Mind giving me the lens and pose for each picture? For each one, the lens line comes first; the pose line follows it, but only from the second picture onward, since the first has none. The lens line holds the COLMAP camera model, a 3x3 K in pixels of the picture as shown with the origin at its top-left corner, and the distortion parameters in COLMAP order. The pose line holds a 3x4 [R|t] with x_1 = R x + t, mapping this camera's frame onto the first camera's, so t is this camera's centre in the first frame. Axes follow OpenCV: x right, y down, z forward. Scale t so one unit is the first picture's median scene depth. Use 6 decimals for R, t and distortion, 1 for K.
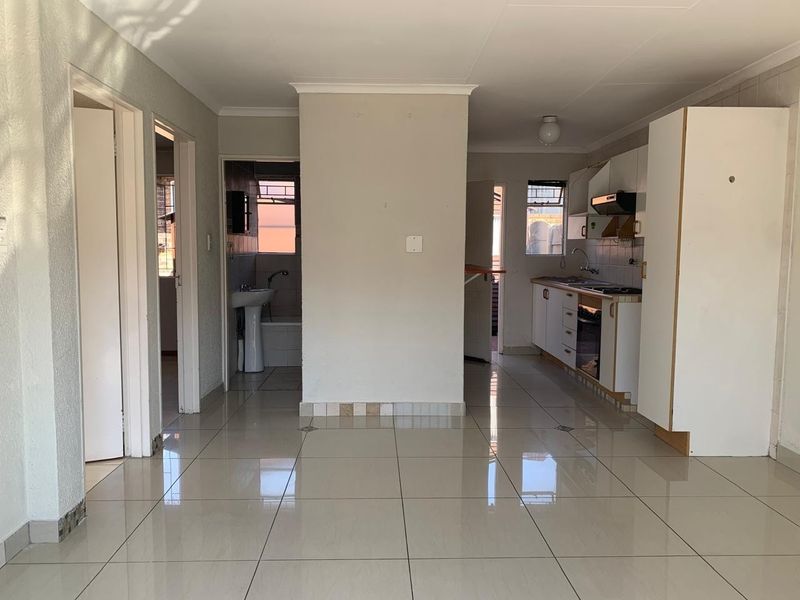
lens RADIAL K [[596.9, 0, 400.0], [0, 596.9, 300.0], [0, 0, 1]] dist [0.014144, -0.000836]
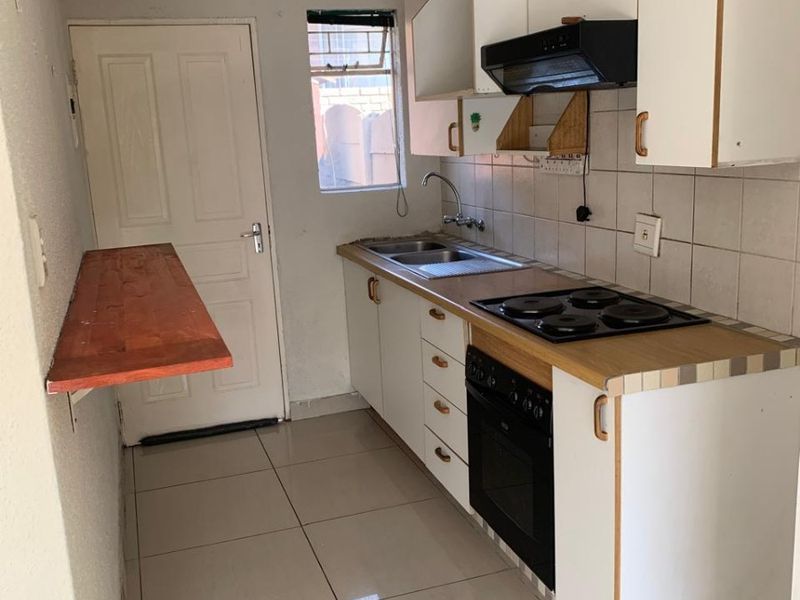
lens RADIAL K [[793.3, 0, 400.0], [0, 793.3, 300.0], [0, 0, 1]] dist [0.090187, -0.112518]
pose [[0.953919, -0.113565, 0.277745, 0.100813], [0.079049, 0.988027, 0.132493, -0.071740], [-0.289466, -0.104432, 0.951474, 0.438679]]
